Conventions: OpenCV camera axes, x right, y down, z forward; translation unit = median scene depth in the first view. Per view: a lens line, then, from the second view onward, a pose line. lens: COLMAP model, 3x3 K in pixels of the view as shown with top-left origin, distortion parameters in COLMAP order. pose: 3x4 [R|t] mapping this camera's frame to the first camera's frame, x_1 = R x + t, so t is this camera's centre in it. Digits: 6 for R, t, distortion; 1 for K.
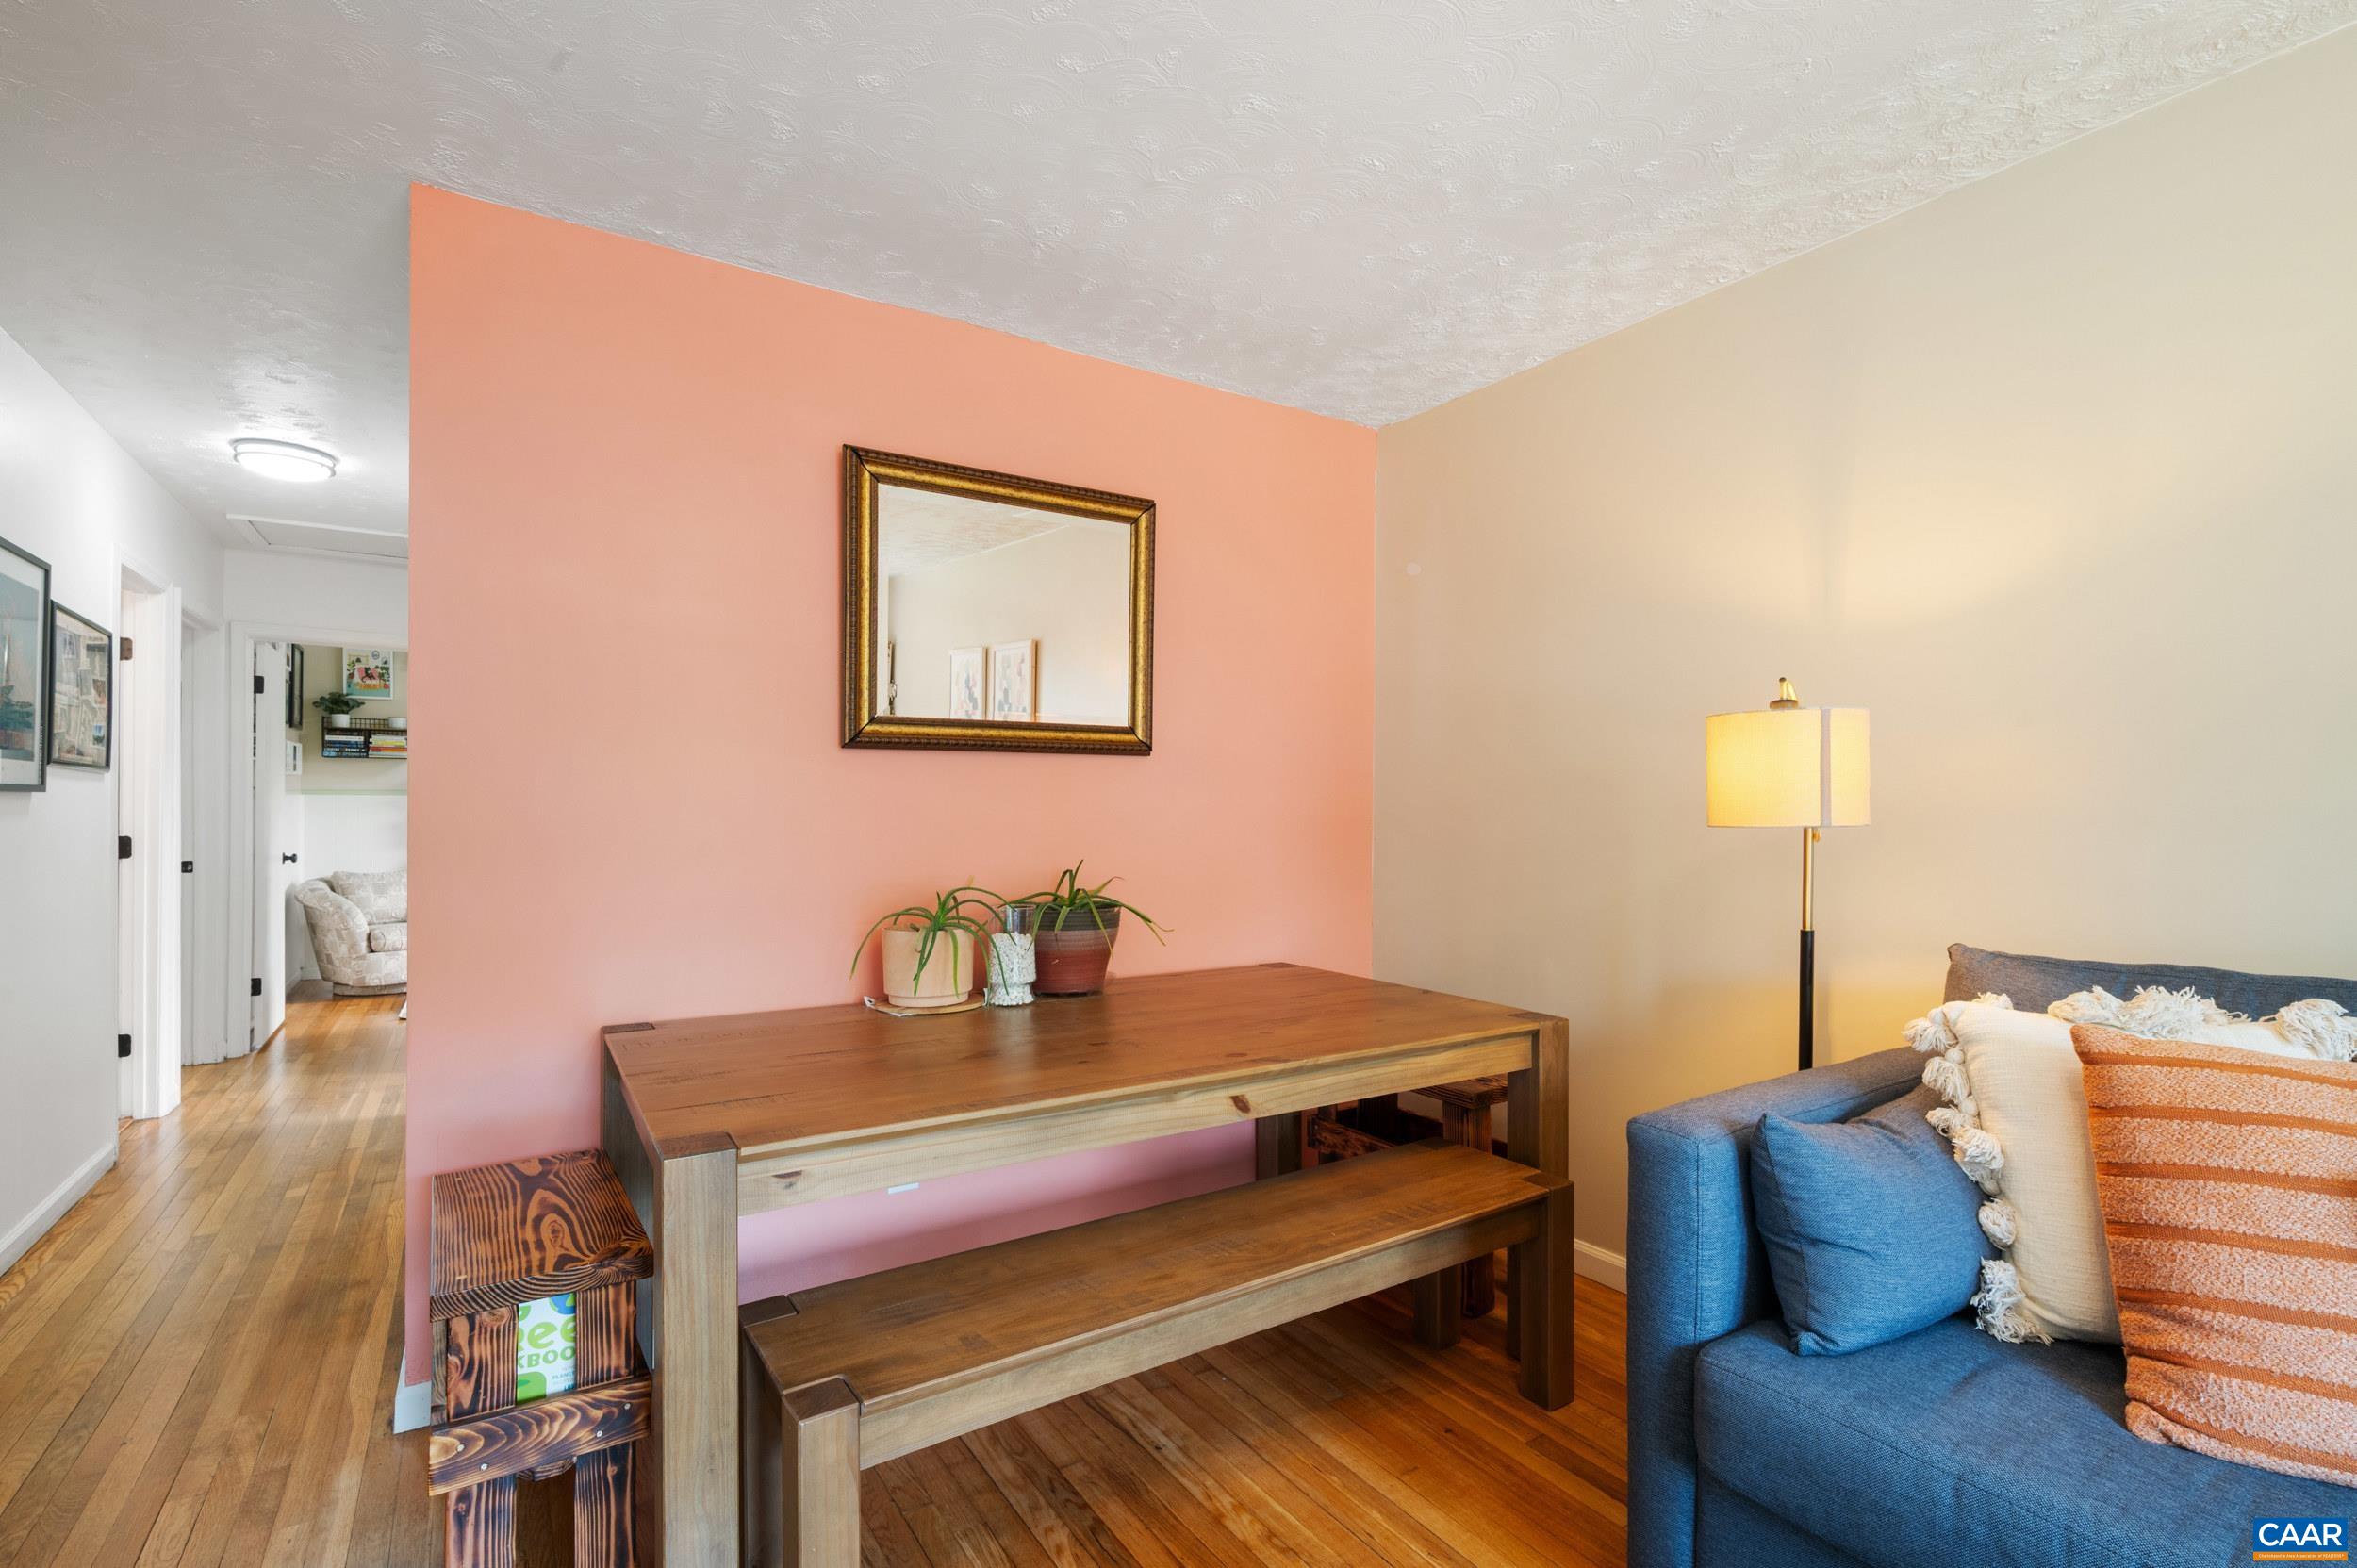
lens RADIAL K [[1078.6, 0, 1180.2], [0, 1078.6, 810.2], [0, 0, 1]] dist [-0.000941, 0.000301]
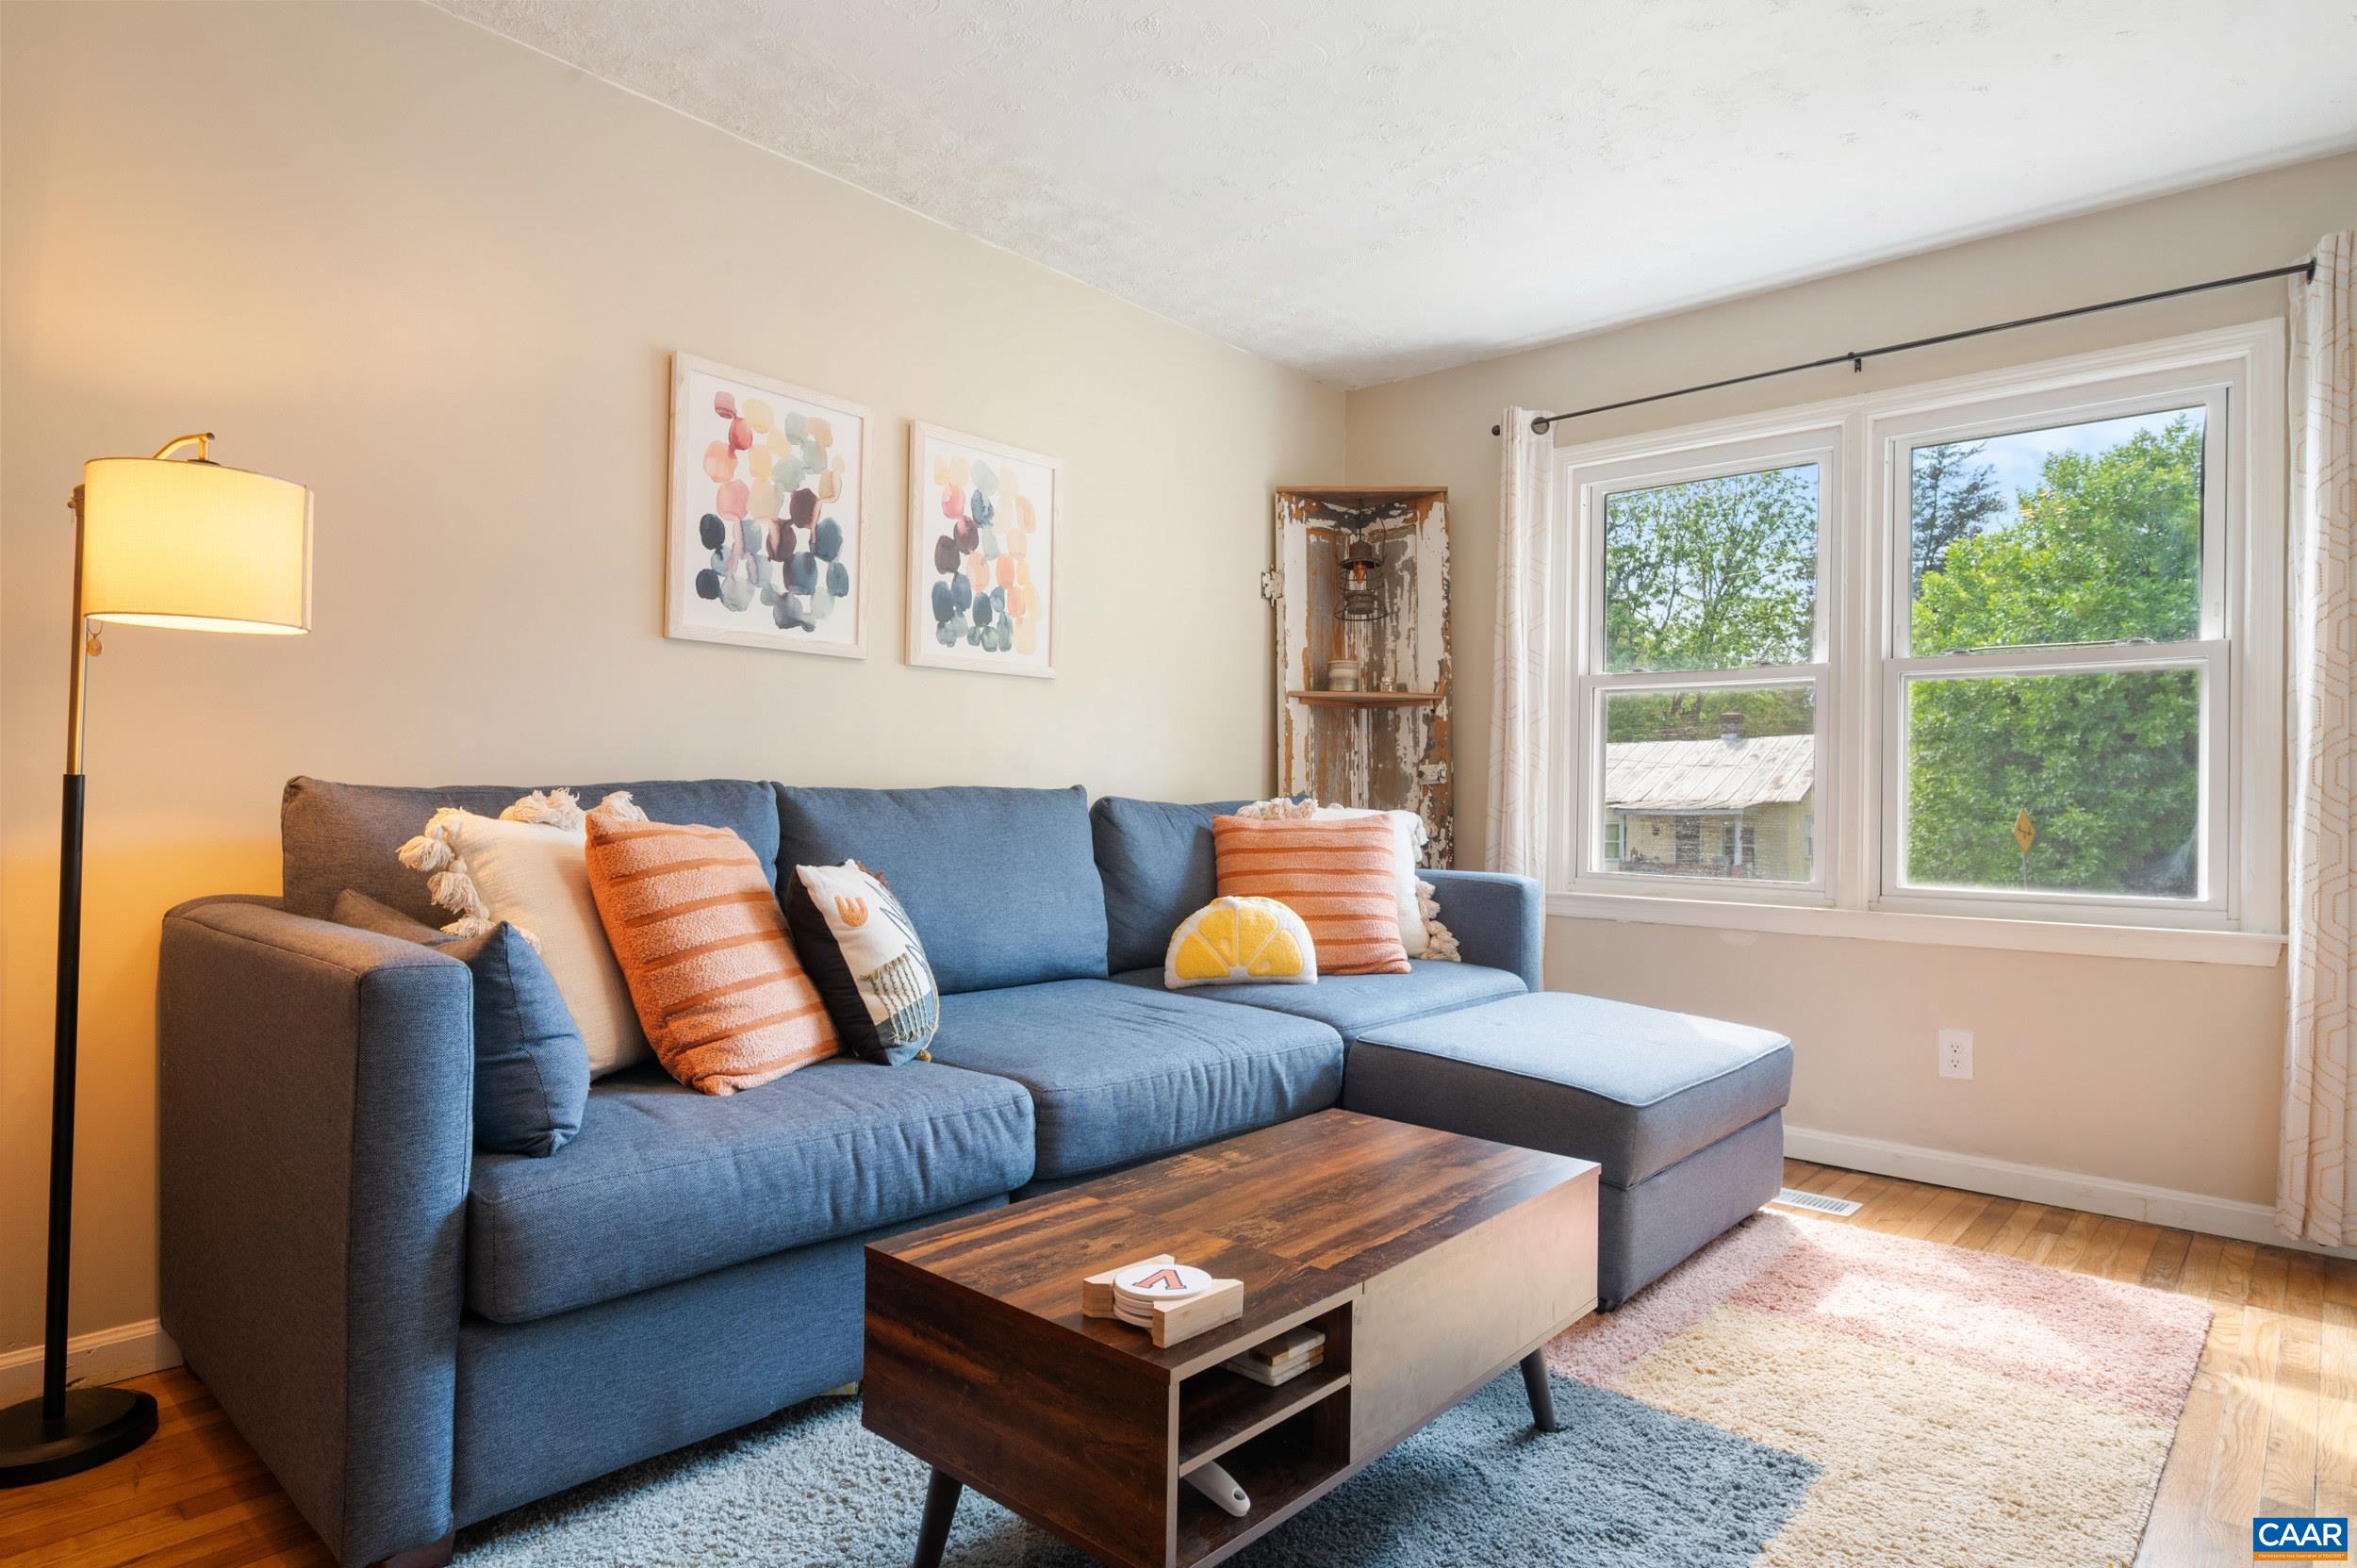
lens RADIAL K [[1298.5, 0, 1178.5], [0, 1298.5, 784.0], [0, 0, 1]] dist [-0.000027, -0.001377]
pose [[-0.265289, 0.002034, 0.964167, -0.392622], [-0.017449, 0.999824, -0.006910, 0.092319], [-0.964011, -0.018657, -0.265206, 0.424976]]
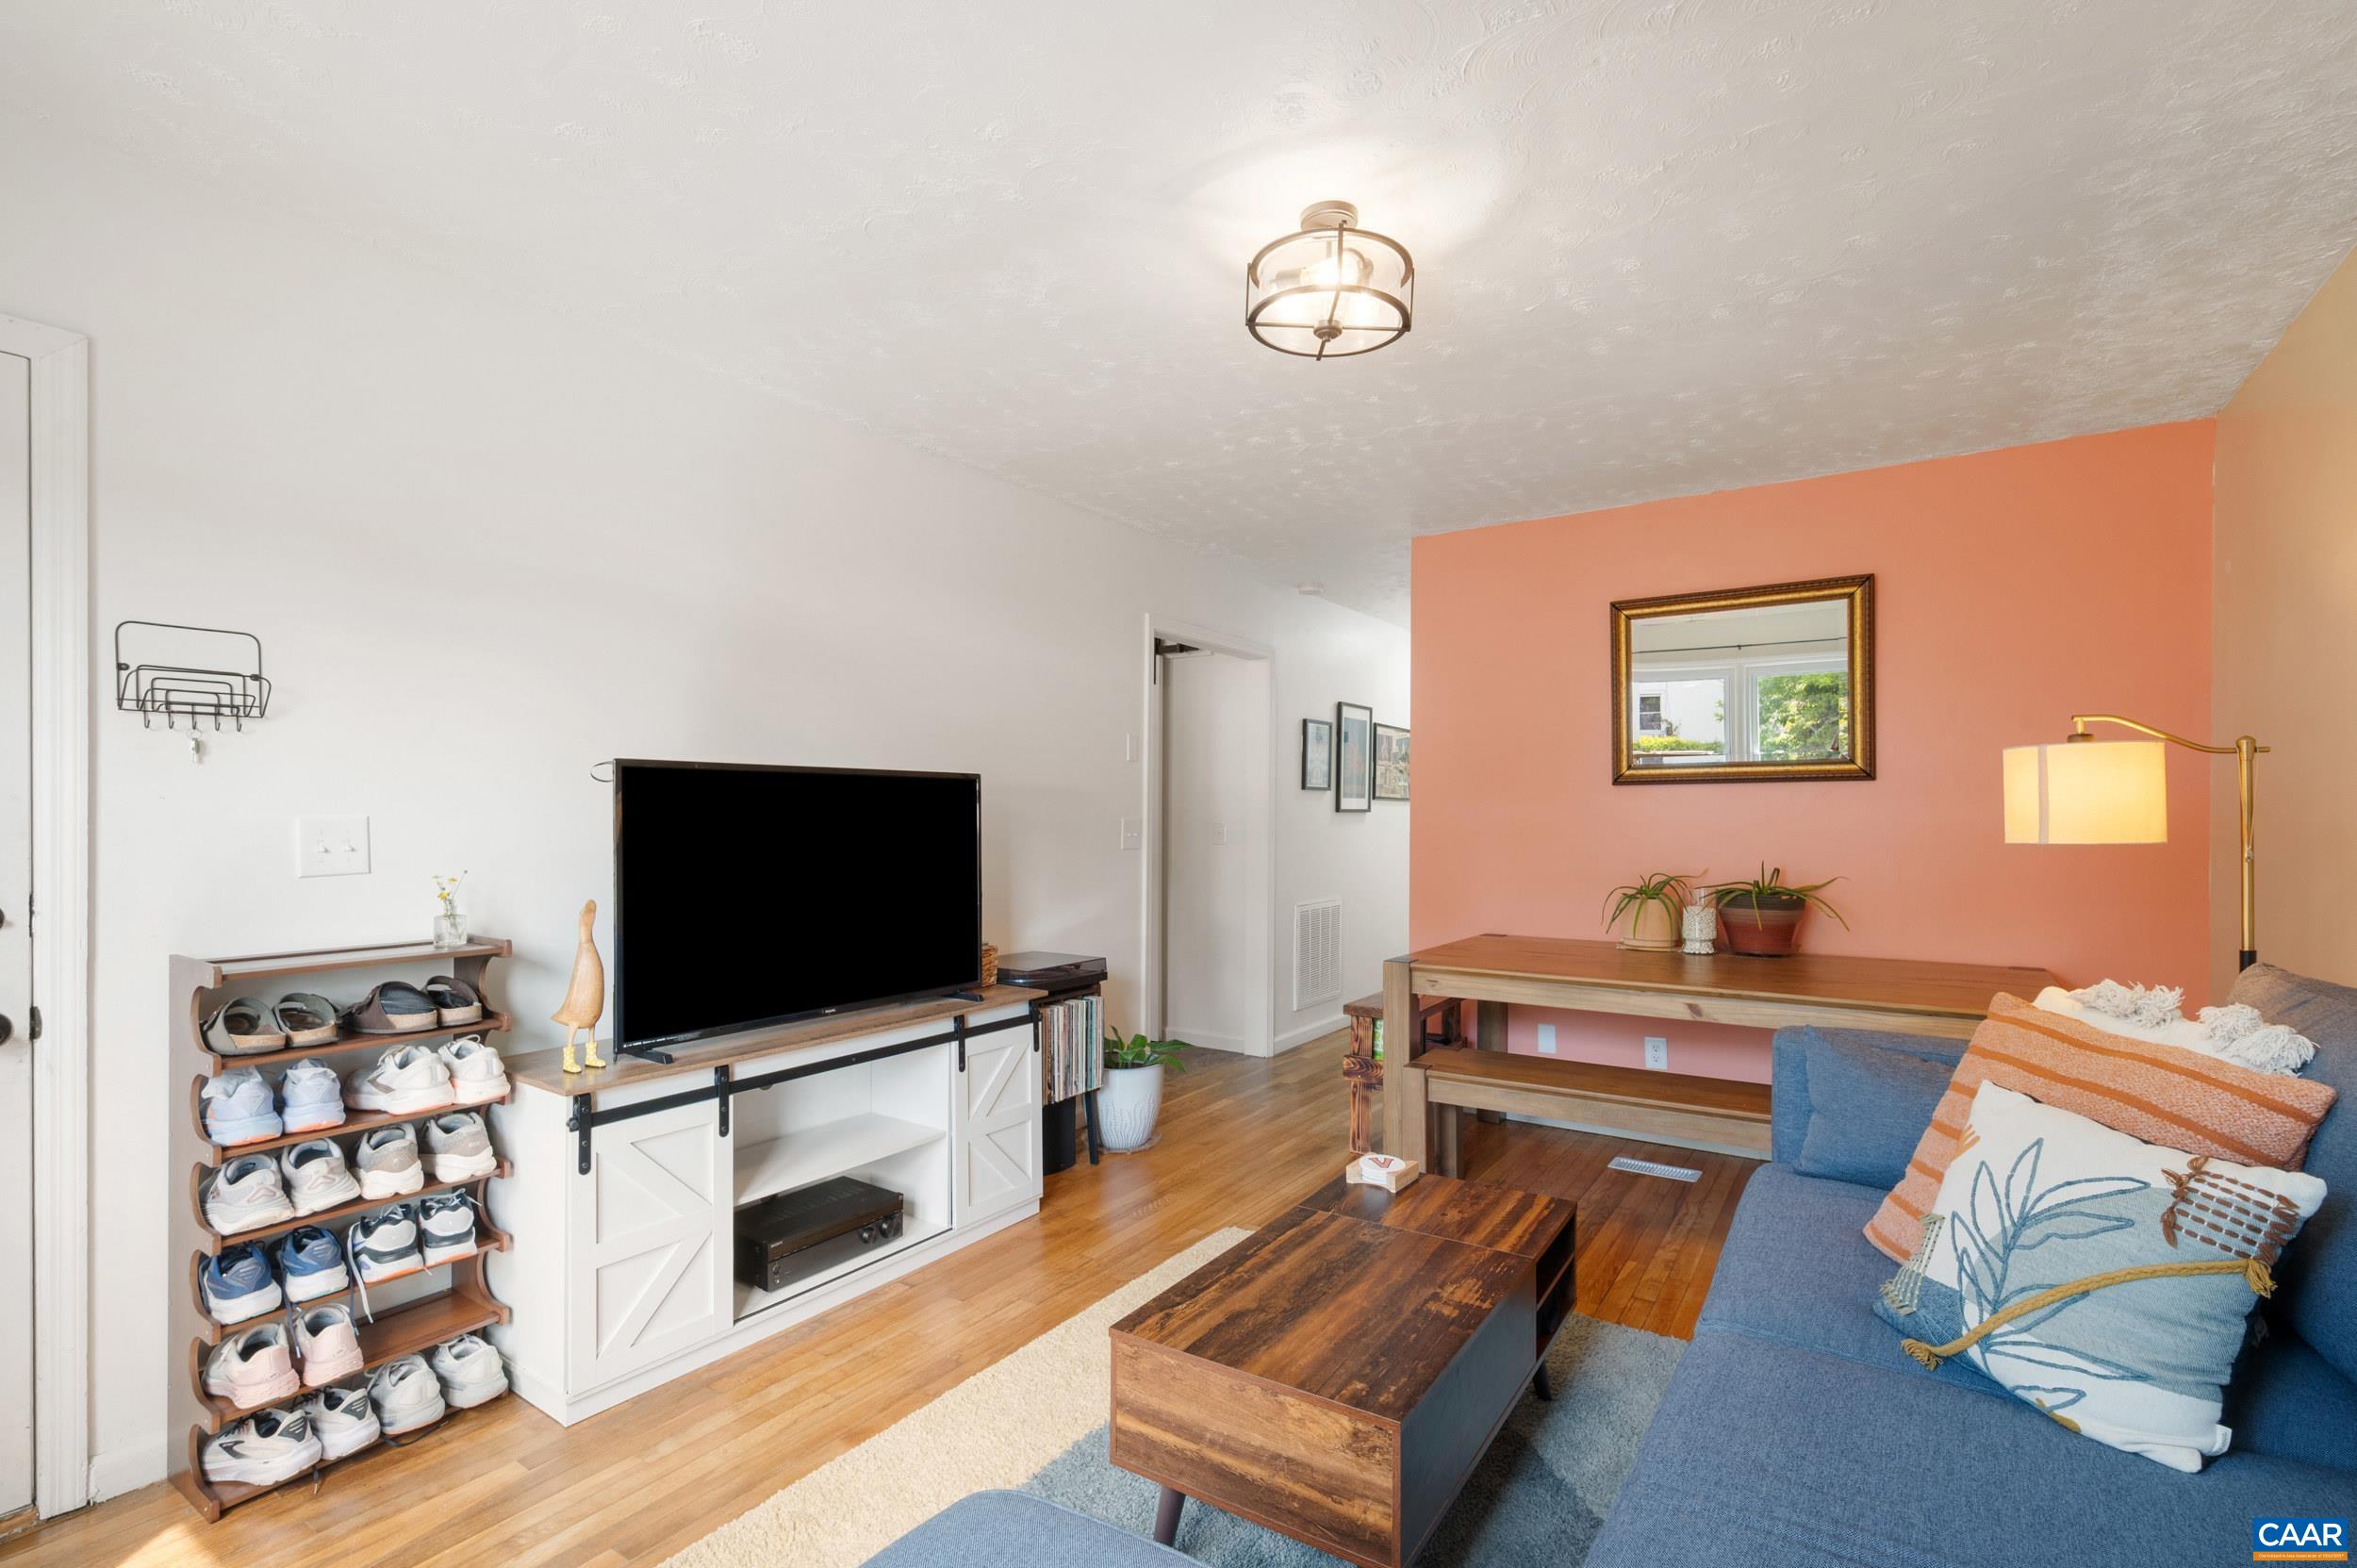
lens RADIAL K [[1078.6, 0, 1180.2], [0, 1078.6, 810.2], [0, 0, 1]] dist [-0.000941, 0.000301]
pose [[0.397760, -0.004974, -0.917476, 0.924516], [0.000048, 0.999985, -0.005400, -0.011068], [0.917489, 0.002104, 0.397755, -0.254405]]
